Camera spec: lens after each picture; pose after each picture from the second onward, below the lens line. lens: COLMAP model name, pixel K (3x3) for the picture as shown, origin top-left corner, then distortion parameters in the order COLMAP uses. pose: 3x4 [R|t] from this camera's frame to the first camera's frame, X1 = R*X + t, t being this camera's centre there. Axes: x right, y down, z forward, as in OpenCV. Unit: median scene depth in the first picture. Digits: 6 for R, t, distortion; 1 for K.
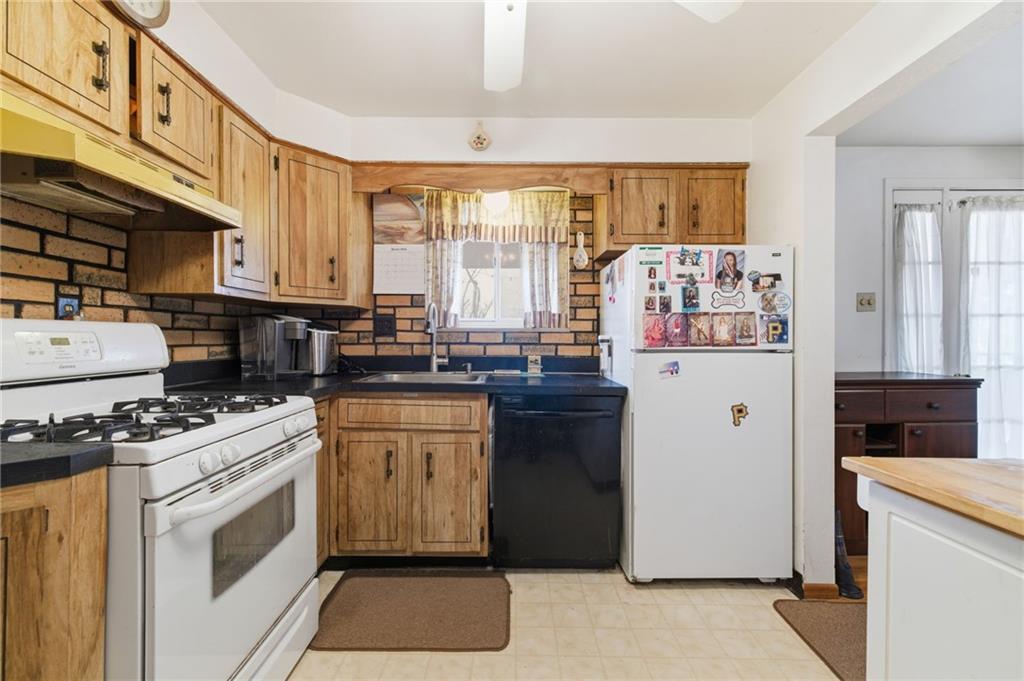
lens RADIAL K [[437.5, 0, 510.6], [0, 437.5, 340.8], [0, 0, 1]] dist [0.004944, -0.001170]
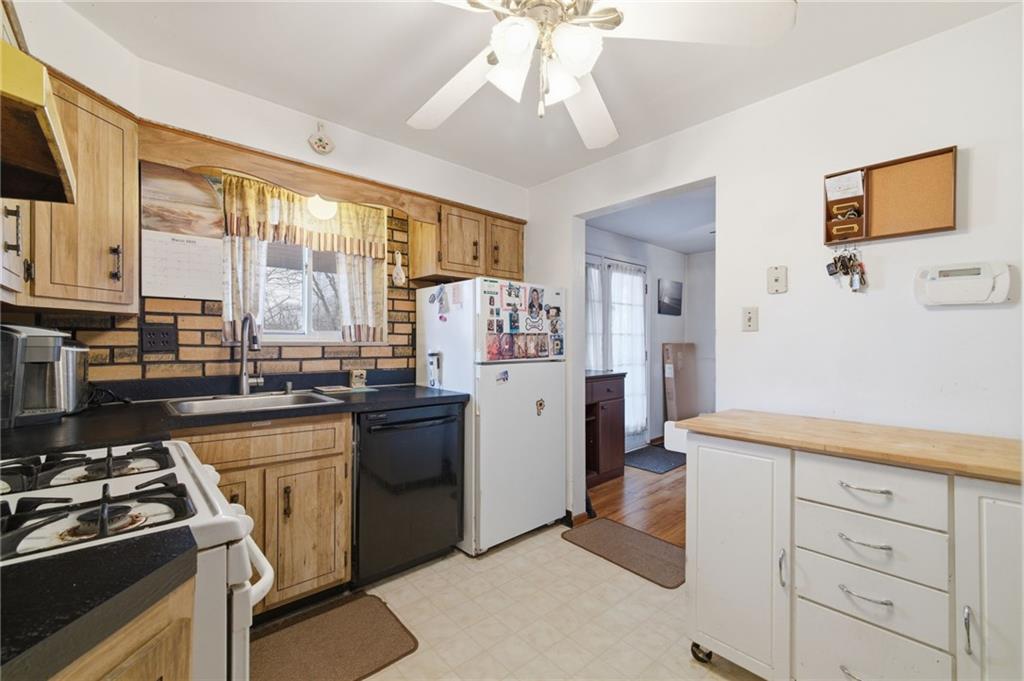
lens RADIAL K [[437.5, 0, 517.5], [0, 437.5, 340.8], [0, 0, 1]] dist [0.004944, -0.001170]
pose [[0.736606, 0.001668, 0.676320, -0.404128], [0.002604, 0.999983, -0.005303, -0.030023], [-0.676317, 0.005668, 0.736589, 0.028484]]
